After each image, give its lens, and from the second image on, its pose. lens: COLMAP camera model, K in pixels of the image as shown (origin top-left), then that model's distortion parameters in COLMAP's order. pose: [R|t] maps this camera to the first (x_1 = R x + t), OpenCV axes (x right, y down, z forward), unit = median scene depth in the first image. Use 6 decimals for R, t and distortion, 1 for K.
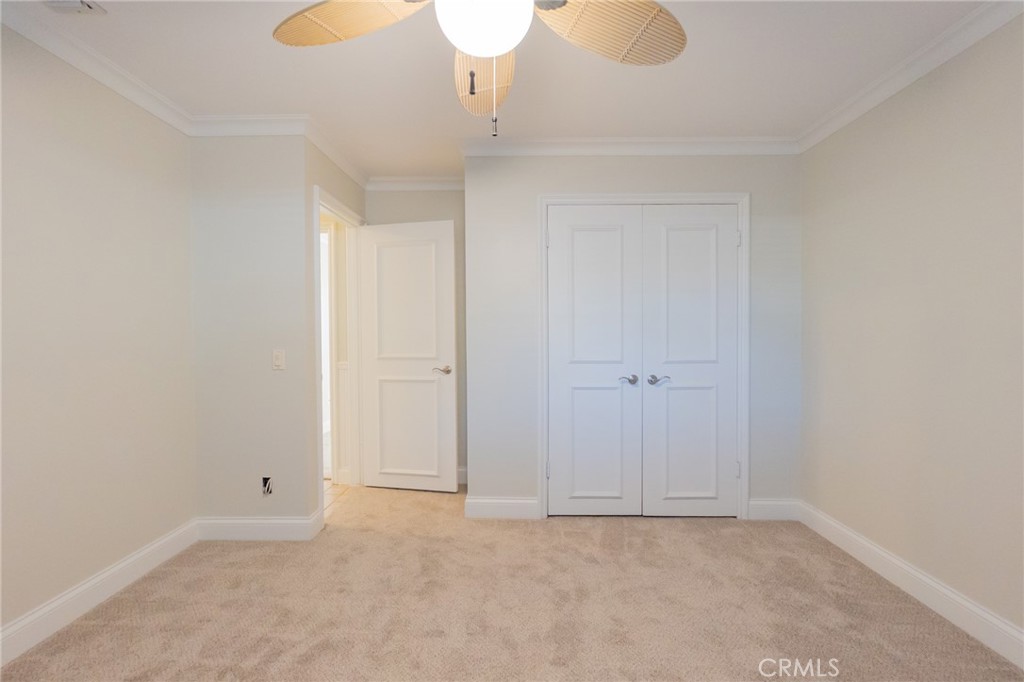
lens RADIAL K [[476.2, 0, 512.0], [0, 476.2, 341.0], [0, 0, 1]] dist [-0.001948, -0.000018]
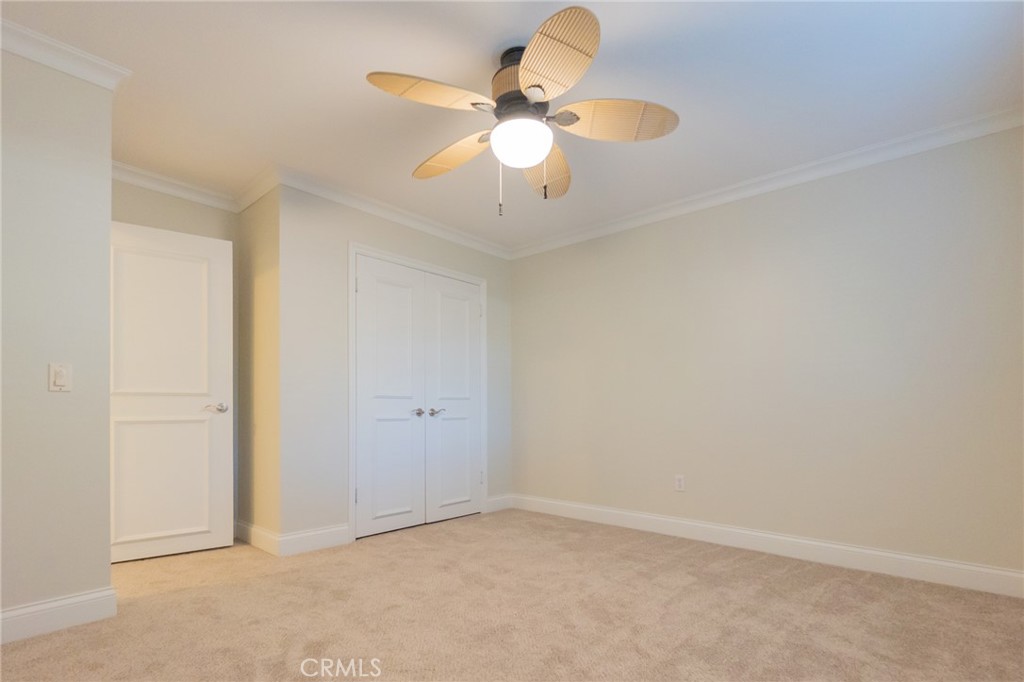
lens RADIAL K [[484.7, 0, 530.8], [0, 484.7, 400.2], [0, 0, 1]] dist [-0.000746, -0.000017]
pose [[0.645026, 0.013935, 0.764033, -0.513967], [0.011014, 0.999560, -0.027529, 0.087849], [-0.764081, 0.026172, 0.644589, -0.018371]]
